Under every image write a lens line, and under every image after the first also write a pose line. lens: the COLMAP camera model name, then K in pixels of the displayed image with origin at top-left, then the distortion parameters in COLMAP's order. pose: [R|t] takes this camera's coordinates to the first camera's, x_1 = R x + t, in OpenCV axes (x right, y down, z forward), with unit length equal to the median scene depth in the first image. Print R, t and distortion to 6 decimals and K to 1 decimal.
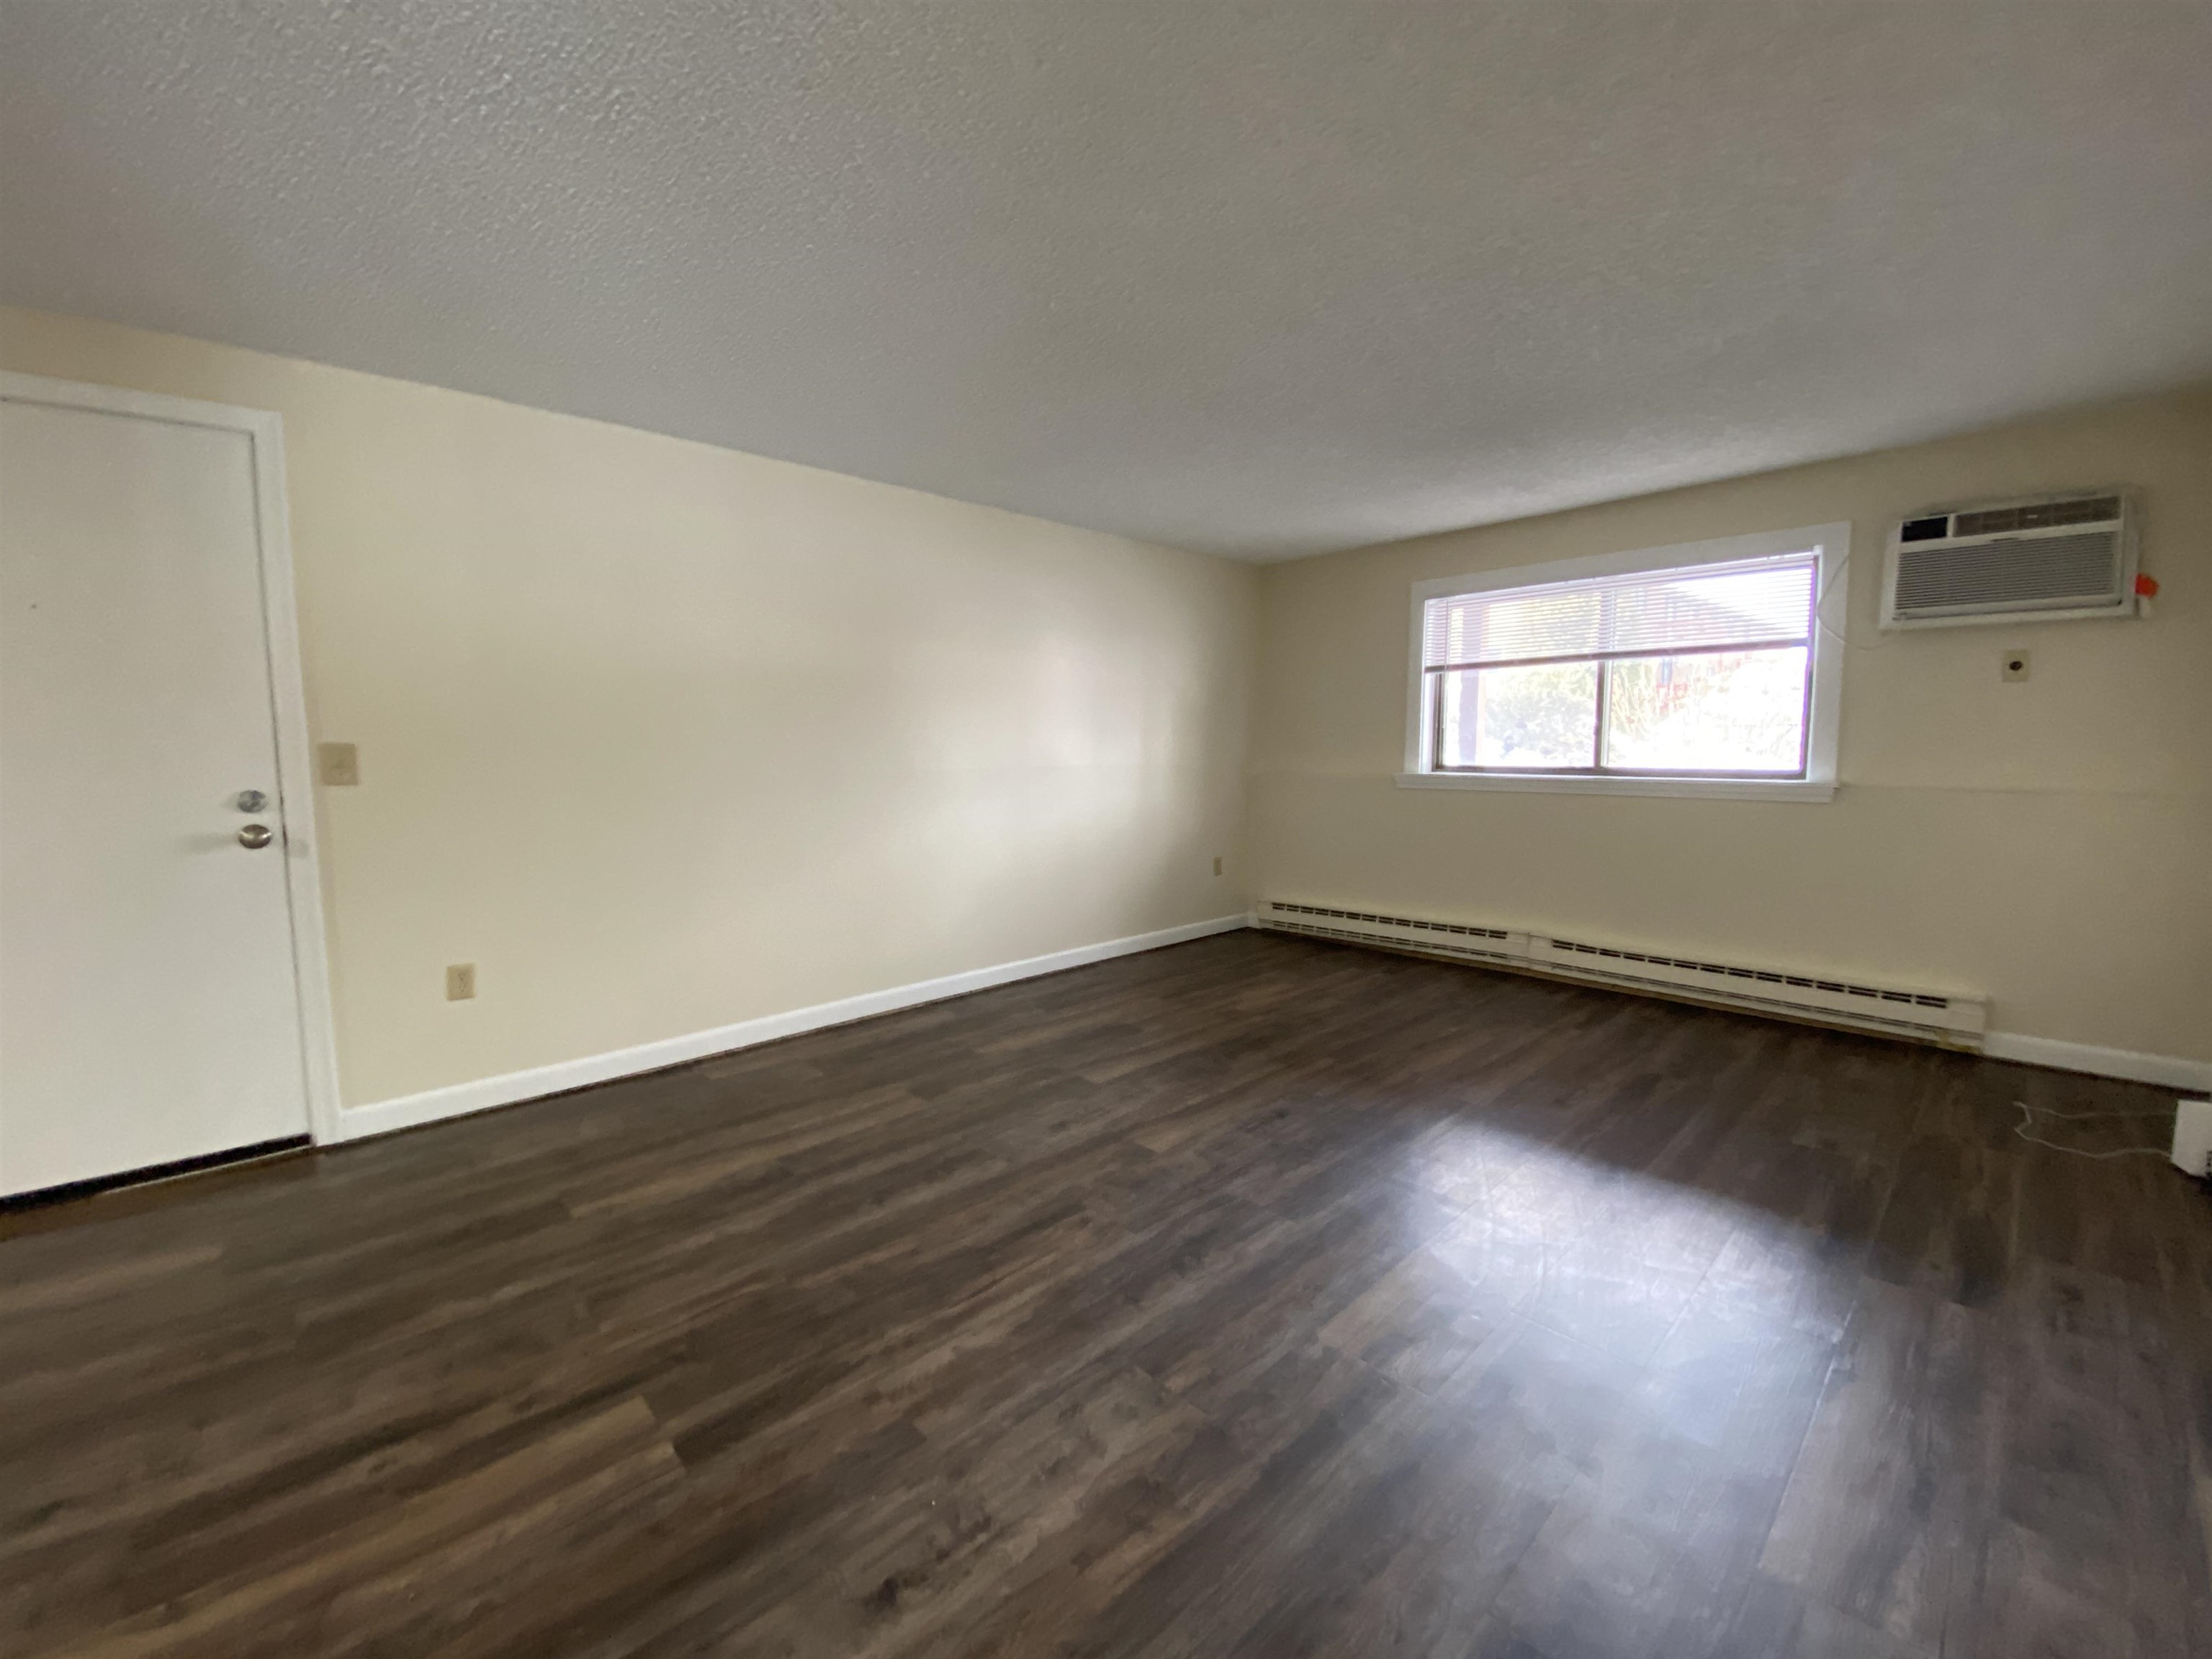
lens RADIAL K [[893.2, 0, 1098.3], [0, 893.2, 820.6], [0, 0, 1]] dist [0.012121, -0.015637]
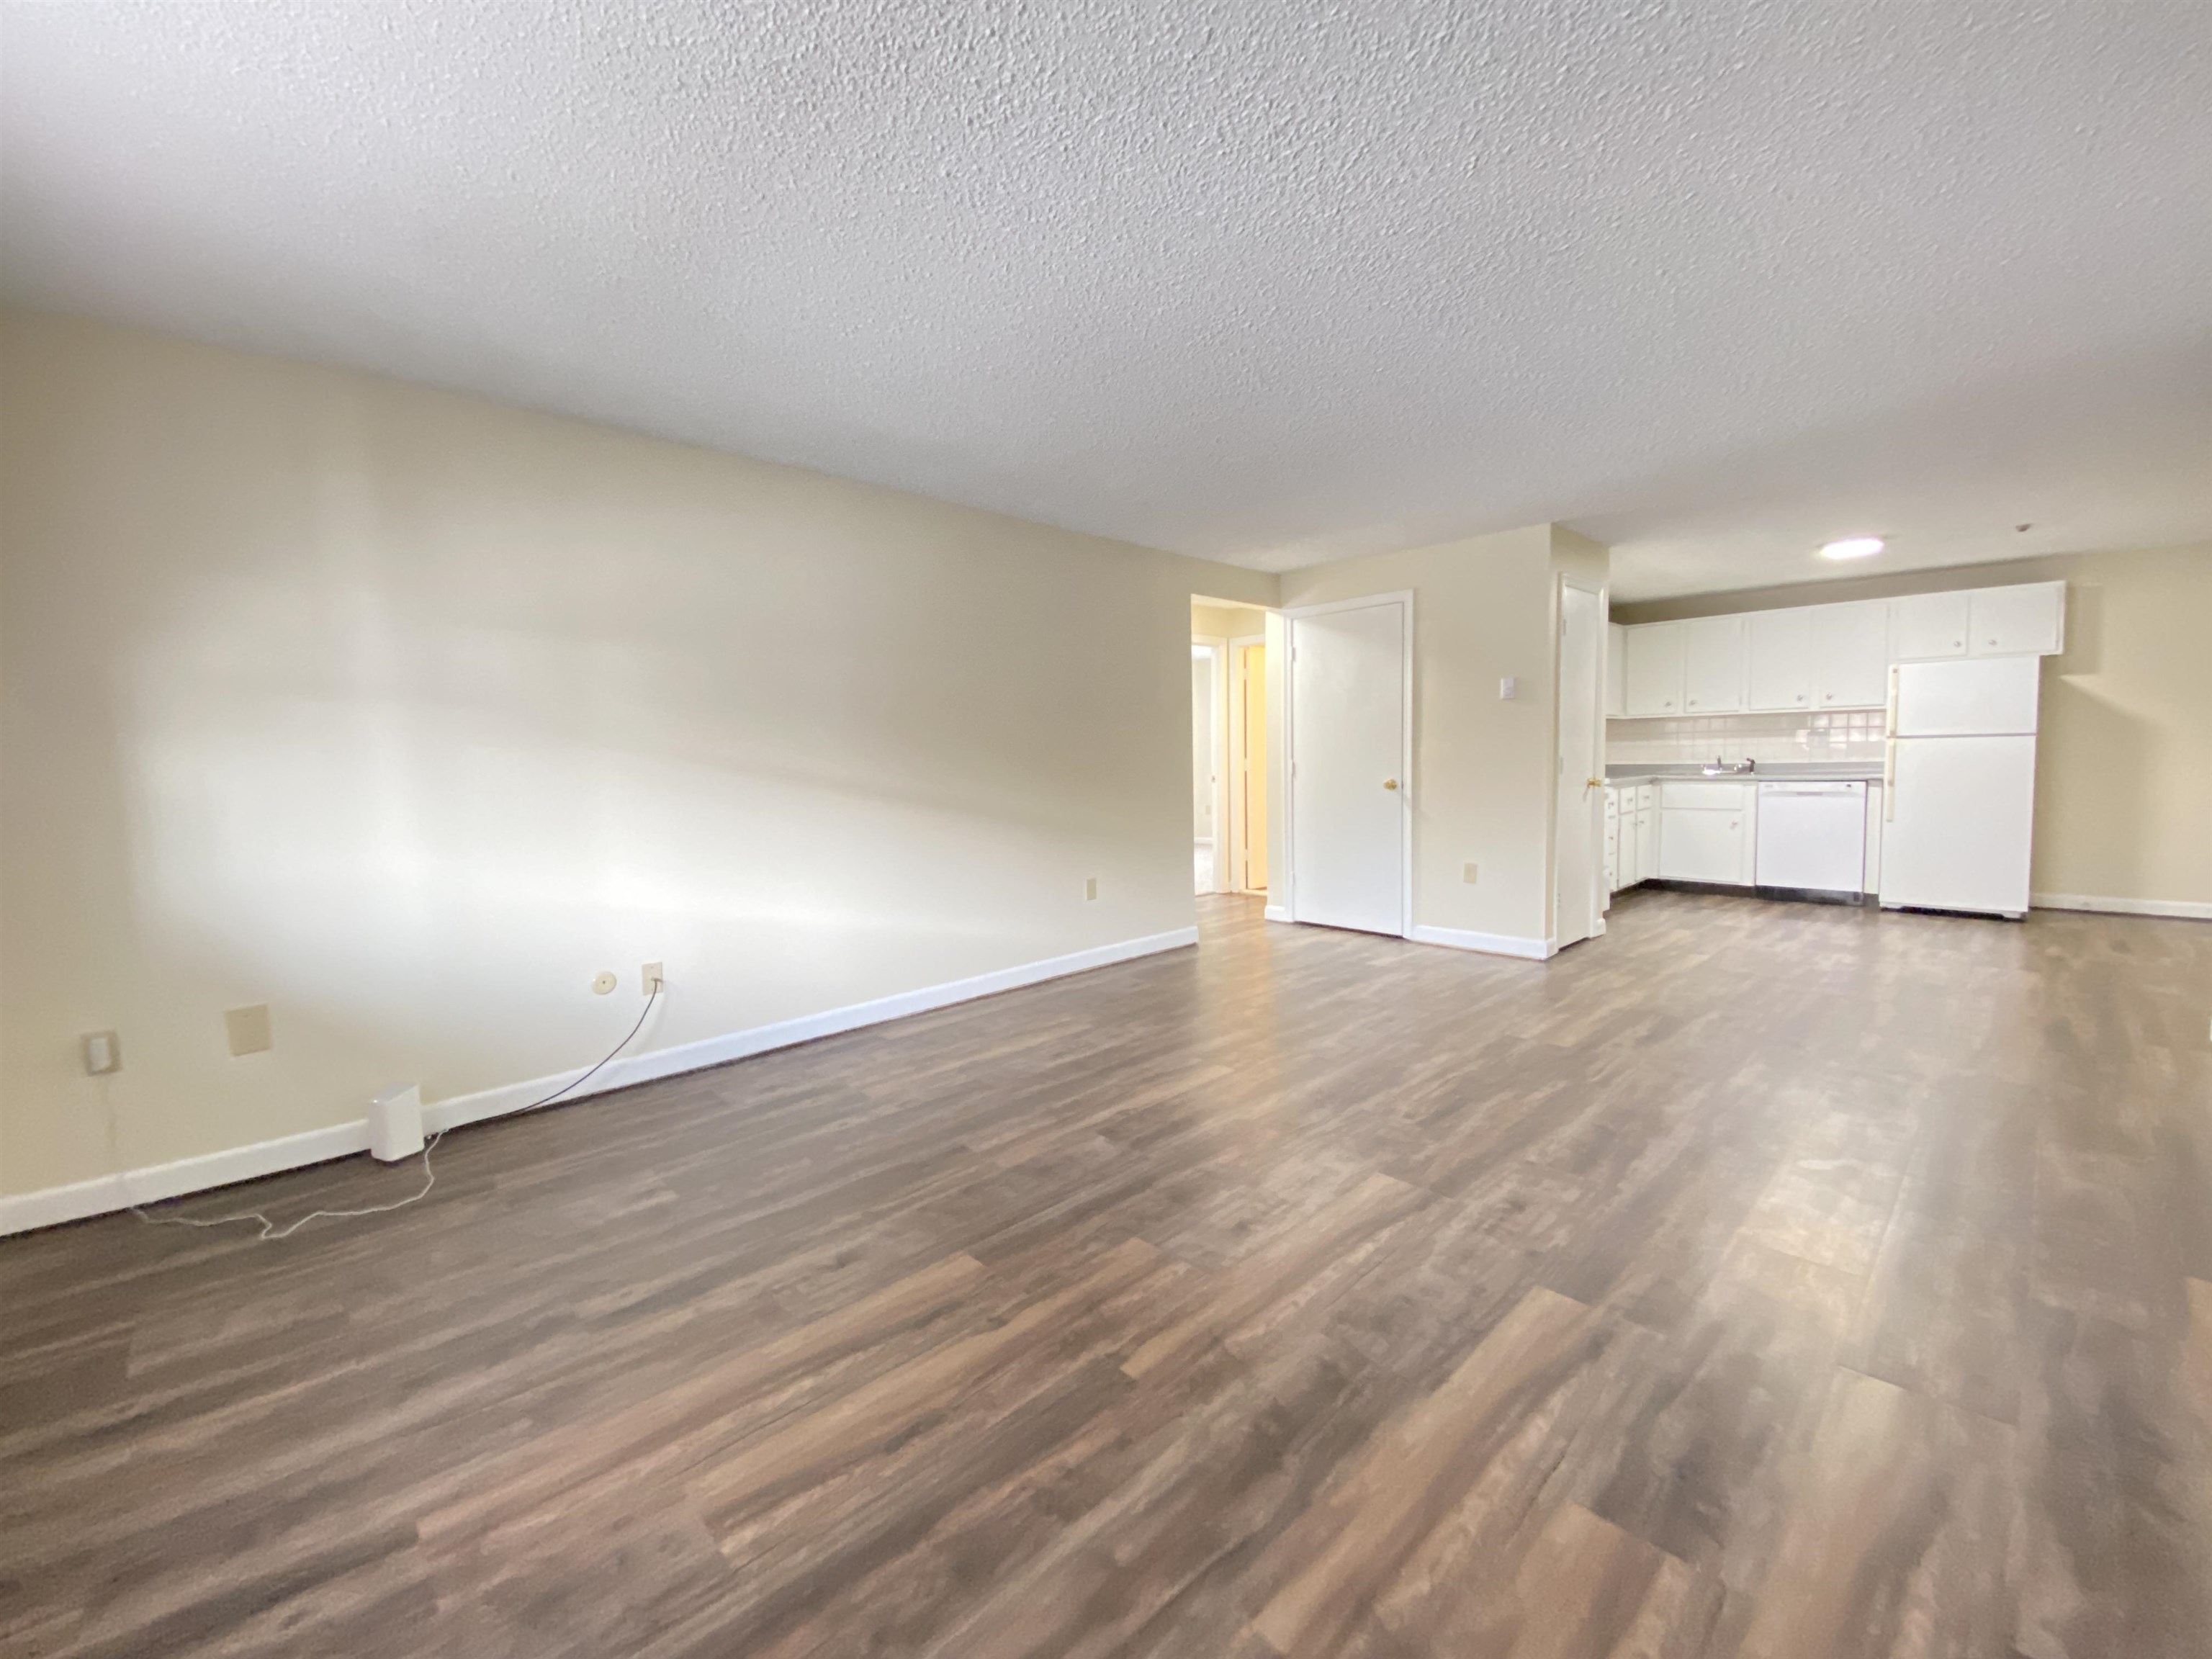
lens RADIAL K [[893.2, 0, 1088.5], [0, 893.2, 806.8], [0, 0, 1]] dist [0.012121, -0.015637]
pose [[-0.999503, 0.027805, 0.014843, 0.266378], [0.029772, 0.987465, 0.155007, -0.123686], [-0.010347, 0.155372, -0.987802, 1.441096]]
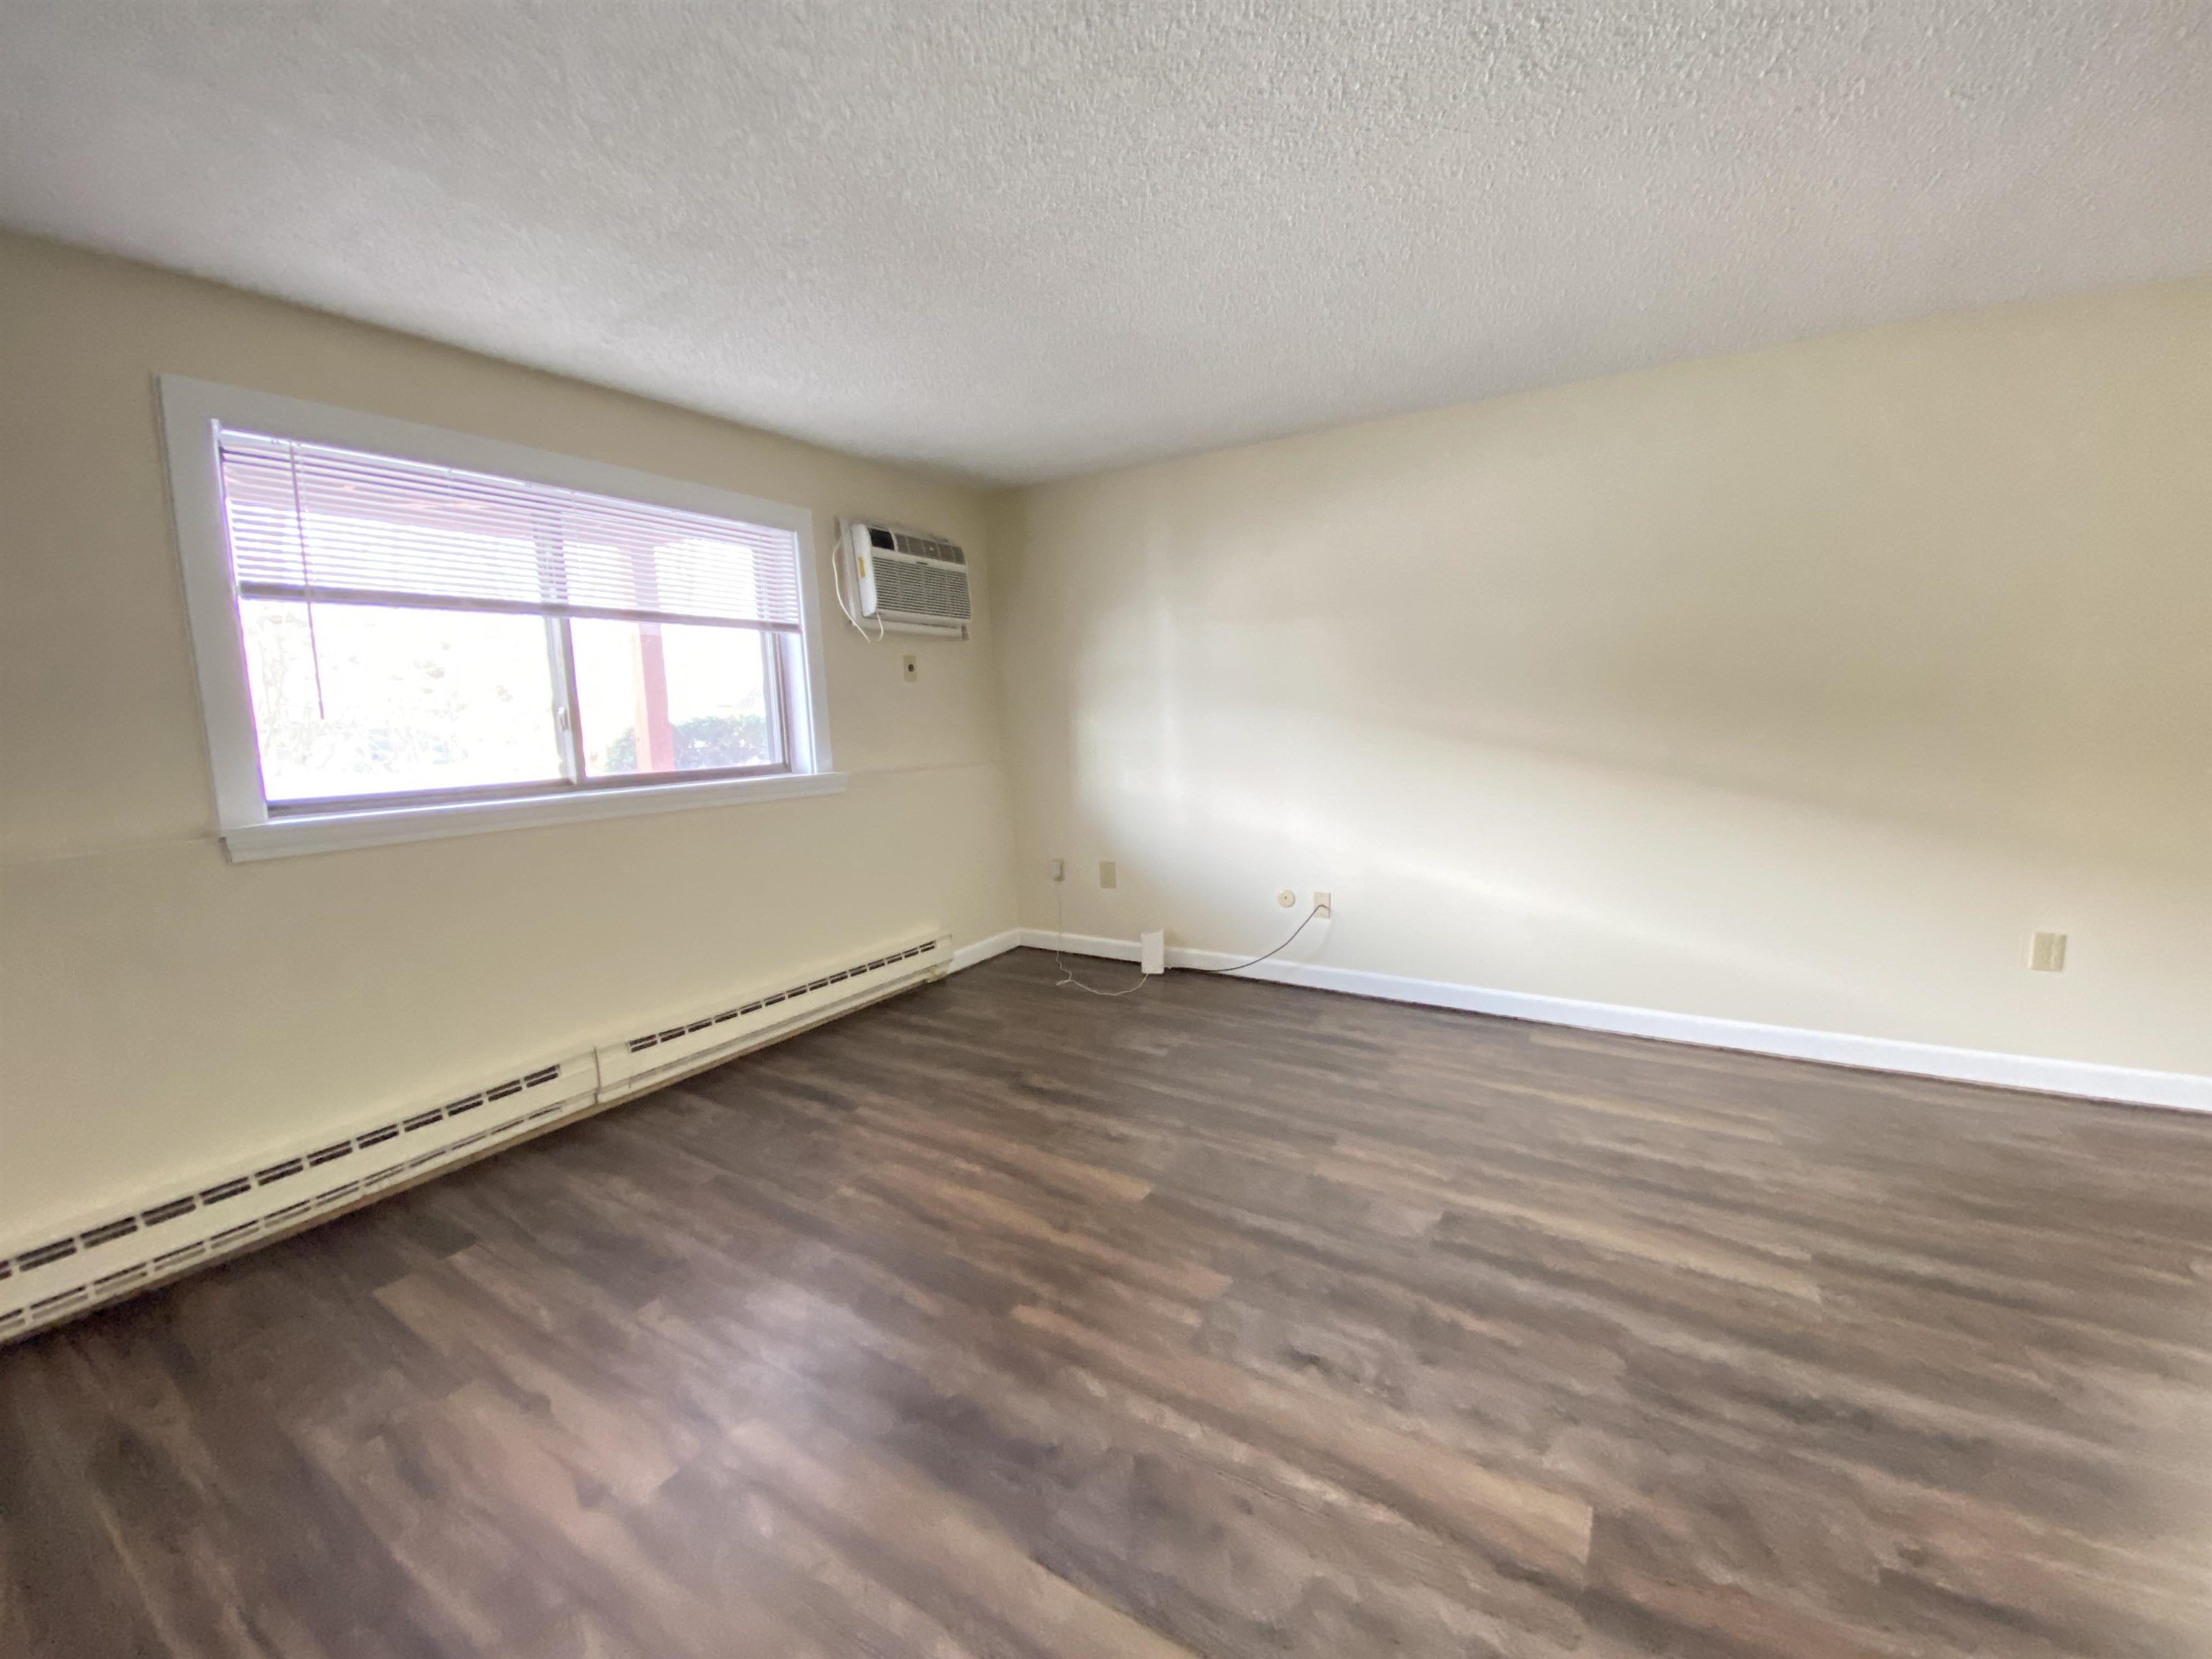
lens RADIAL K [[893.2, 0, 1102.1], [0, 893.2, 805.3], [0, 0, 1]] dist [0.012121, -0.015637]
pose [[-0.243448, -0.088310, 0.965885, -0.253145], [0.120226, 0.985419, 0.120398, -0.097733], [-0.962434, 0.145435, -0.229281, 1.026964]]
